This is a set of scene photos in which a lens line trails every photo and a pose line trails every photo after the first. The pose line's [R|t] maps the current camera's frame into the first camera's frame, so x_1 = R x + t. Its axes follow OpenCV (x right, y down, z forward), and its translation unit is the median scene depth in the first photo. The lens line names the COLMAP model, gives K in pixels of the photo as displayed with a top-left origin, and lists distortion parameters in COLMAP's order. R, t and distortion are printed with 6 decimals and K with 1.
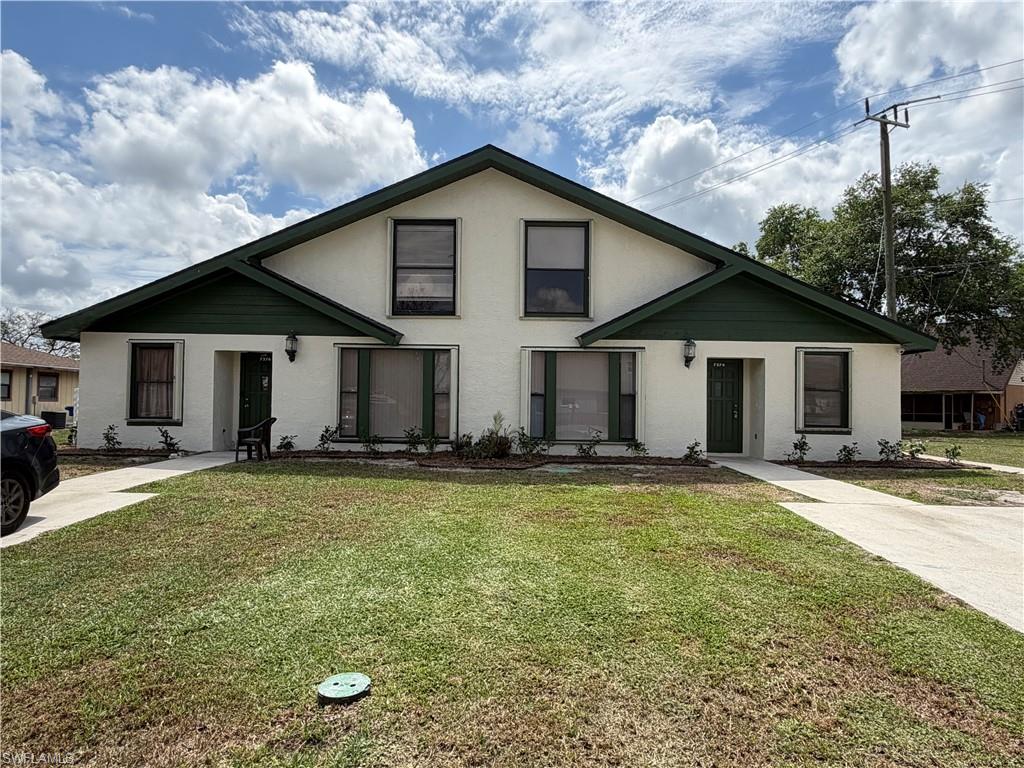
lens RADIAL K [[642.9, 0, 492.7], [0, 642.9, 394.6], [0, 0, 1]] dist [0.018721, 0.004120]
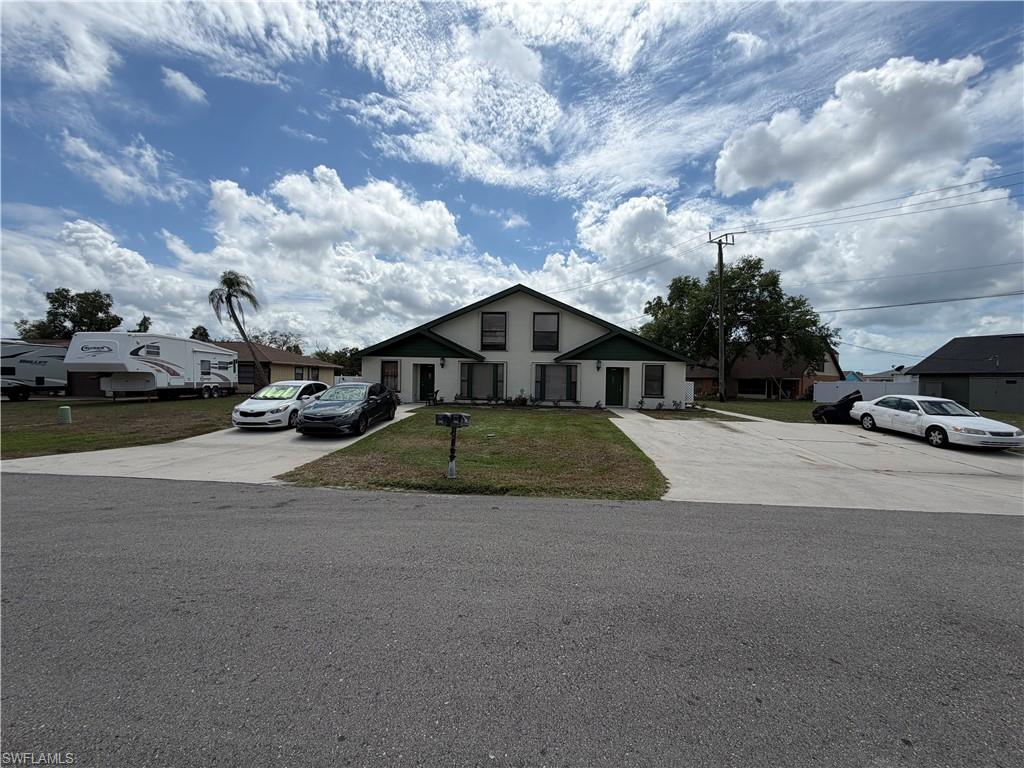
lens RADIAL K [[409.1, 0, 509.8], [0, 409.1, 382.3], [0, 0, 1]] dist [0.016606, 0.001169]
pose [[0.998091, 0.006486, -0.061425, 0.057284], [-0.005406, 0.999828, 0.017725, -0.025196], [0.061530, -0.017359, 0.997954, -0.612919]]
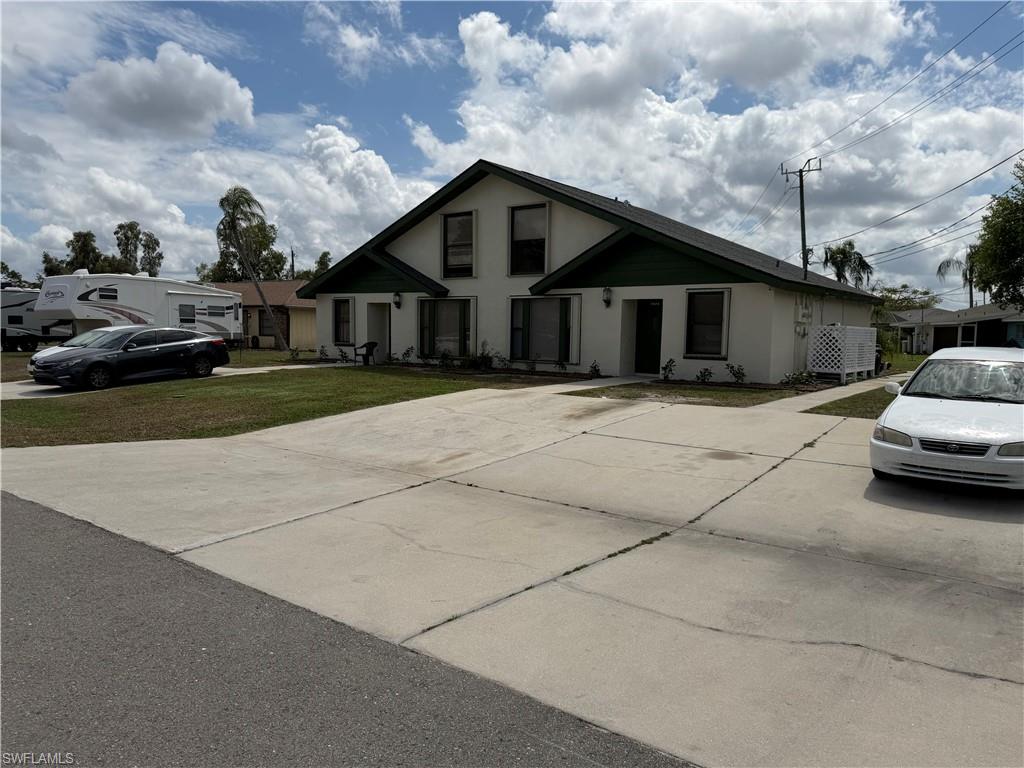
lens RADIAL K [[774.2, 0, 514.9], [0, 774.2, 415.2], [0, 0, 1]] dist [0.026792, -0.020026]
pose [[0.797311, 0.065126, -0.600044, 1.131950], [0.001861, 0.993892, 0.110345, 0.001832], [0.603565, -0.089096, 0.792320, -0.416048]]
